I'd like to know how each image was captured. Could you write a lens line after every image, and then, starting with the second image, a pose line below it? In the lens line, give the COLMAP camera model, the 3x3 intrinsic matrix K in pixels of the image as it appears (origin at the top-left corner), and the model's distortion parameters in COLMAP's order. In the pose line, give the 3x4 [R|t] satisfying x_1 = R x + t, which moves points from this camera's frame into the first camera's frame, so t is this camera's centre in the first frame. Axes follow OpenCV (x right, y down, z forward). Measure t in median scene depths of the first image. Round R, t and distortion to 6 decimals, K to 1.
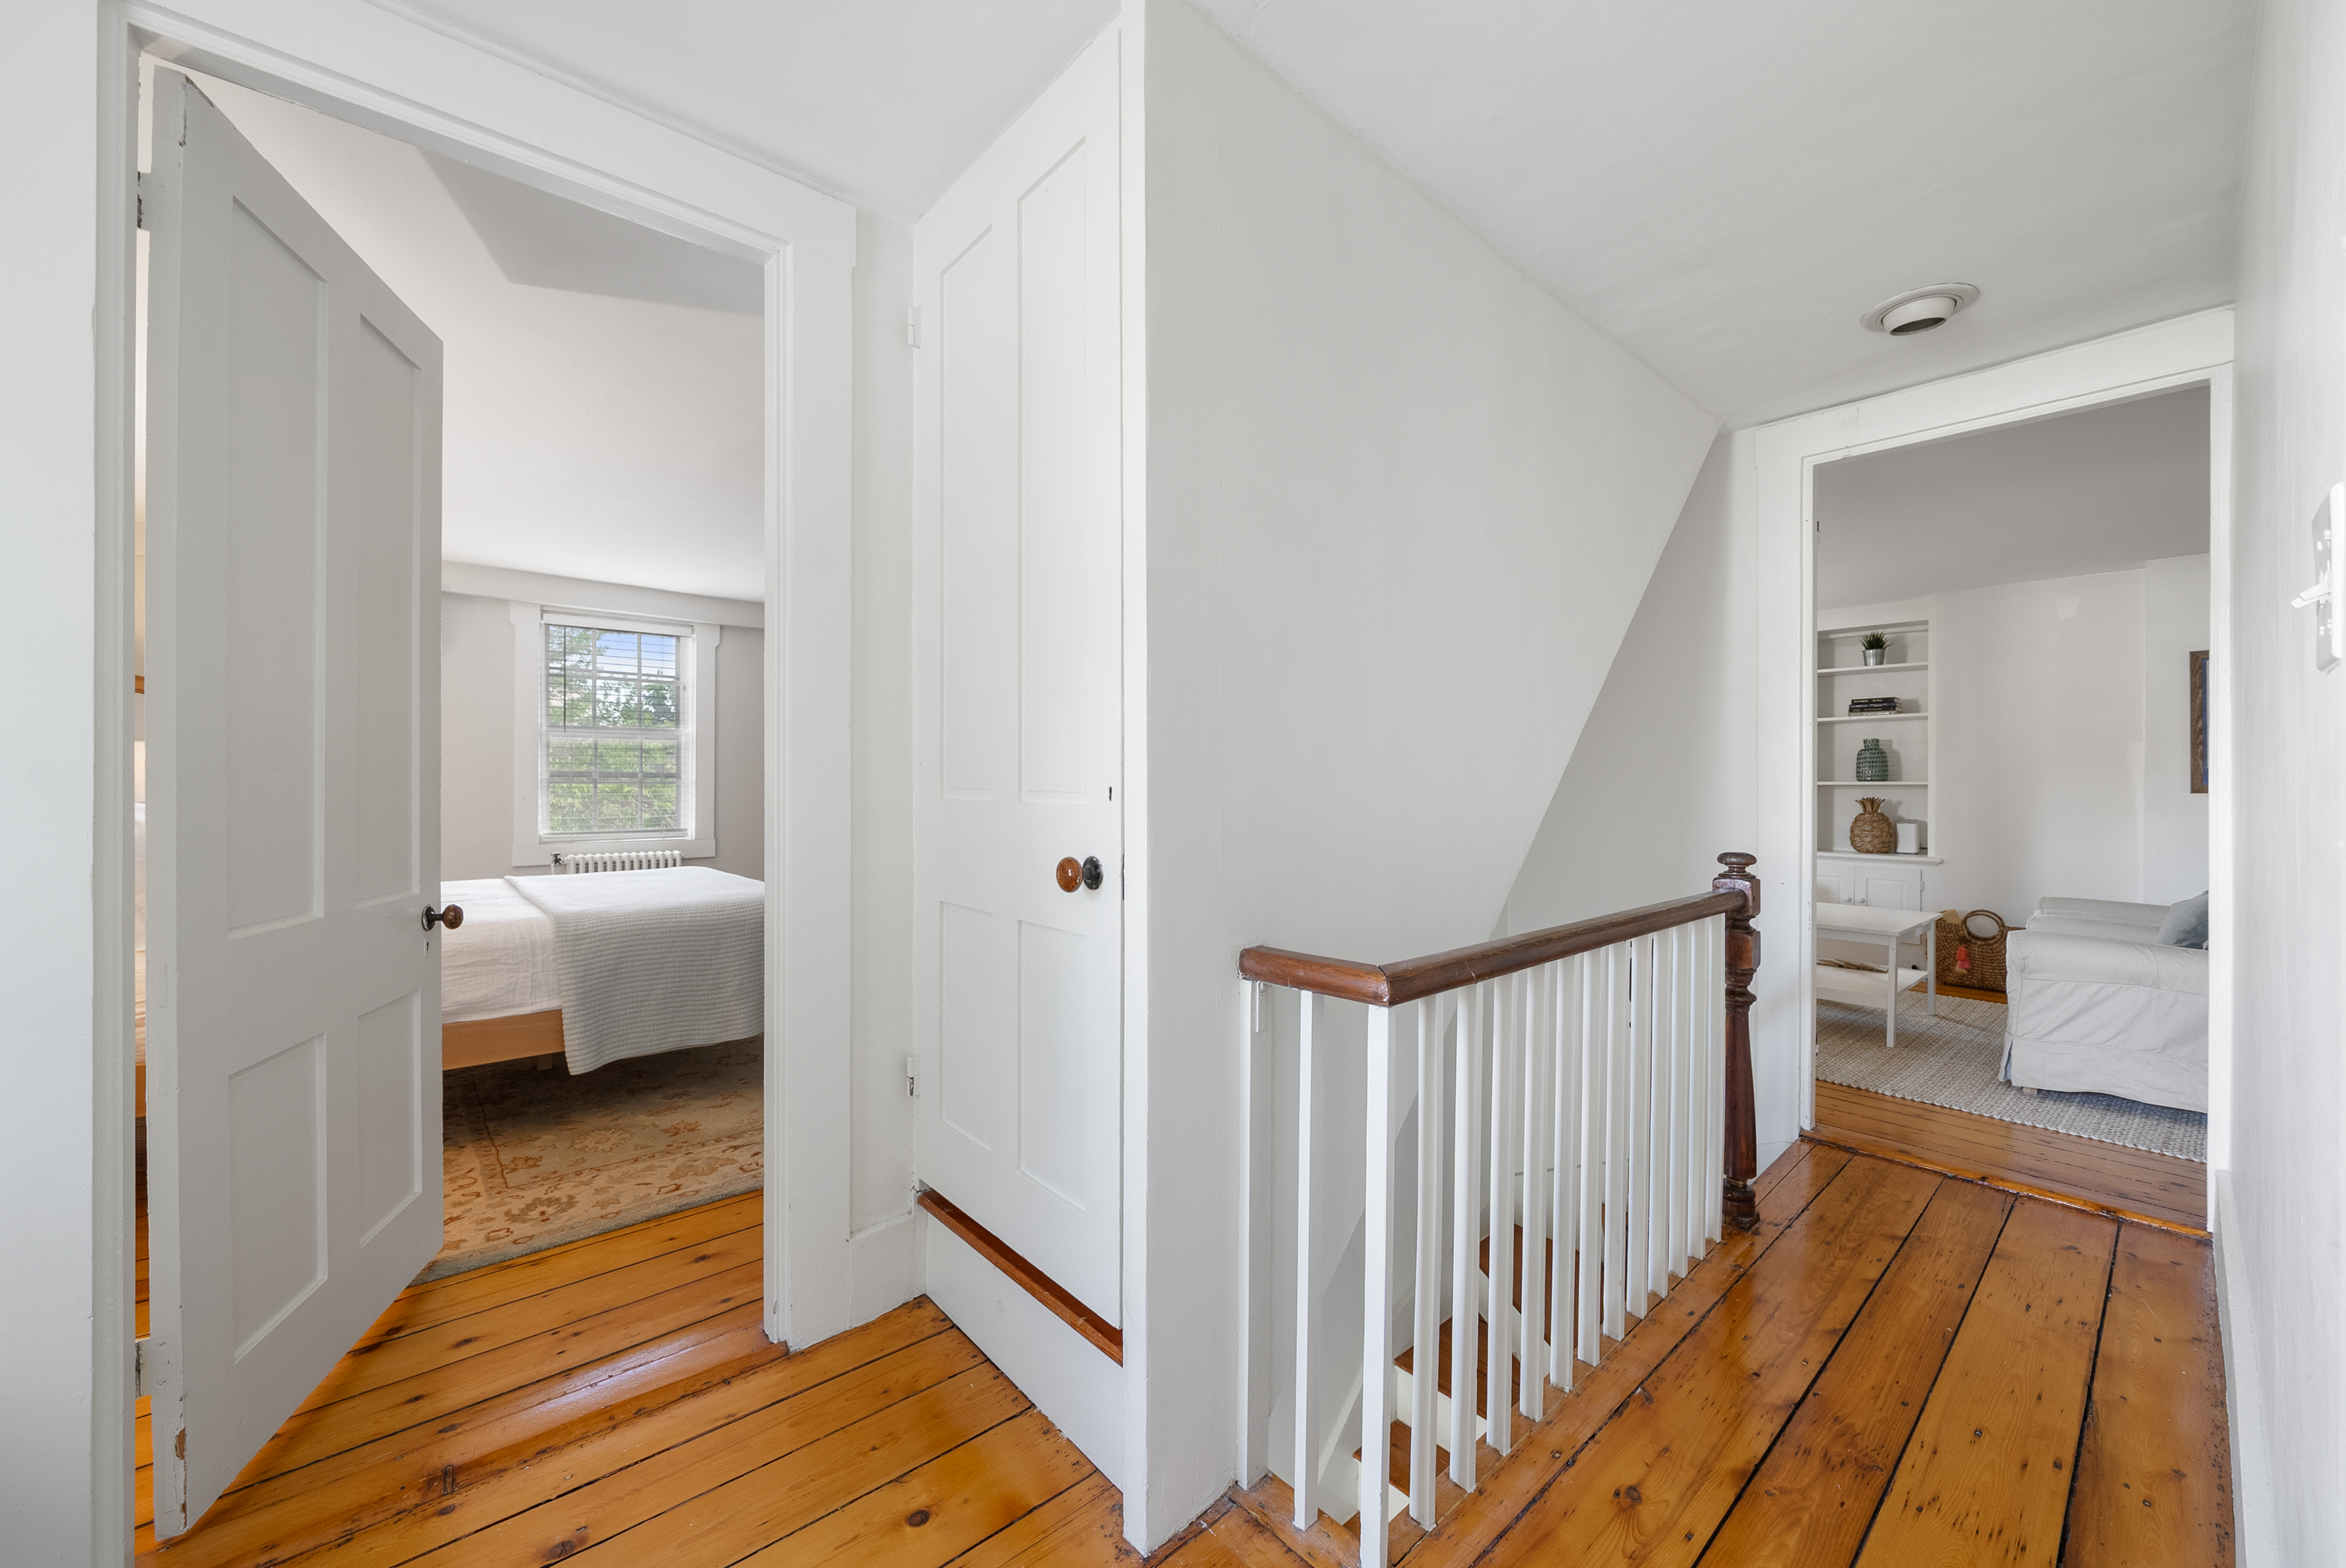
lens RADIAL K [[895.4, 0, 1182.8], [0, 895.4, 775.4], [0, 0, 1]] dist [-0.001384, -0.000072]
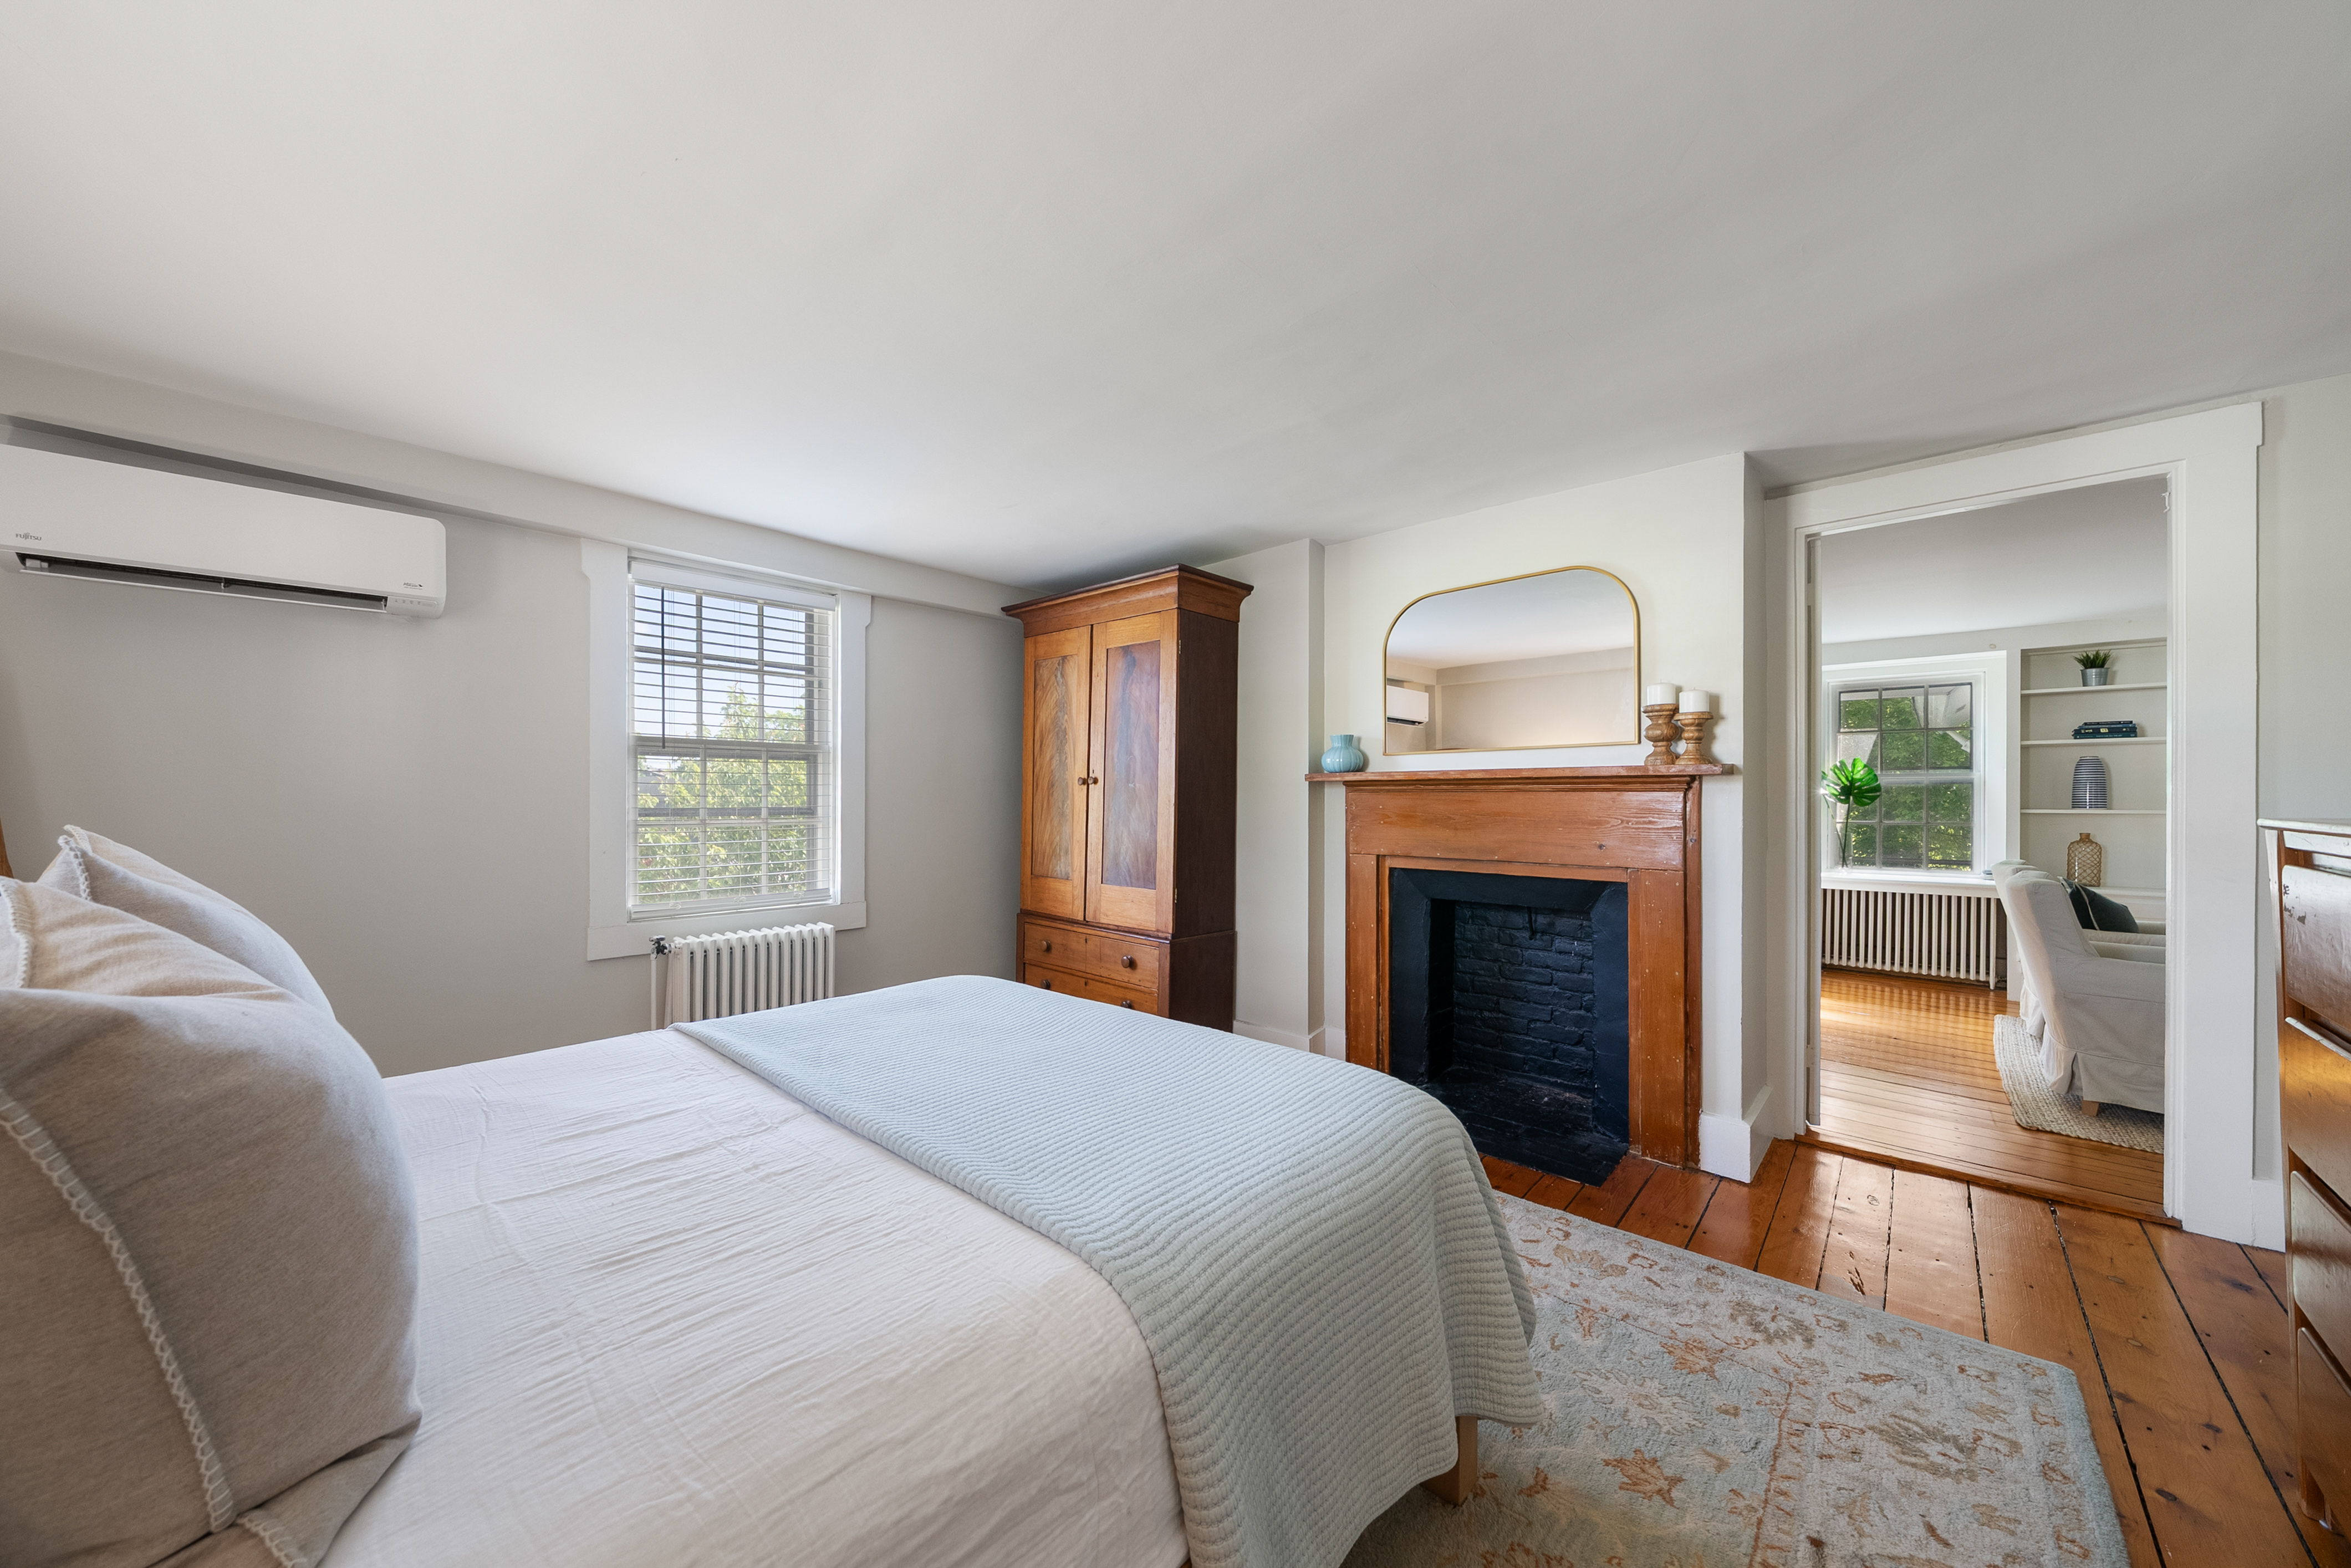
lens RADIAL K [[828.7, 0, 1166.9], [0, 828.7, 794.4], [0, 0, 1]] dist [0.001301, 0.000053]
pose [[0.993794, 0.001670, 0.111223, -0.359990], [-0.001818, 0.999998, 0.001227, -0.013804], [-0.111221, -0.001421, 0.993795, 0.331853]]
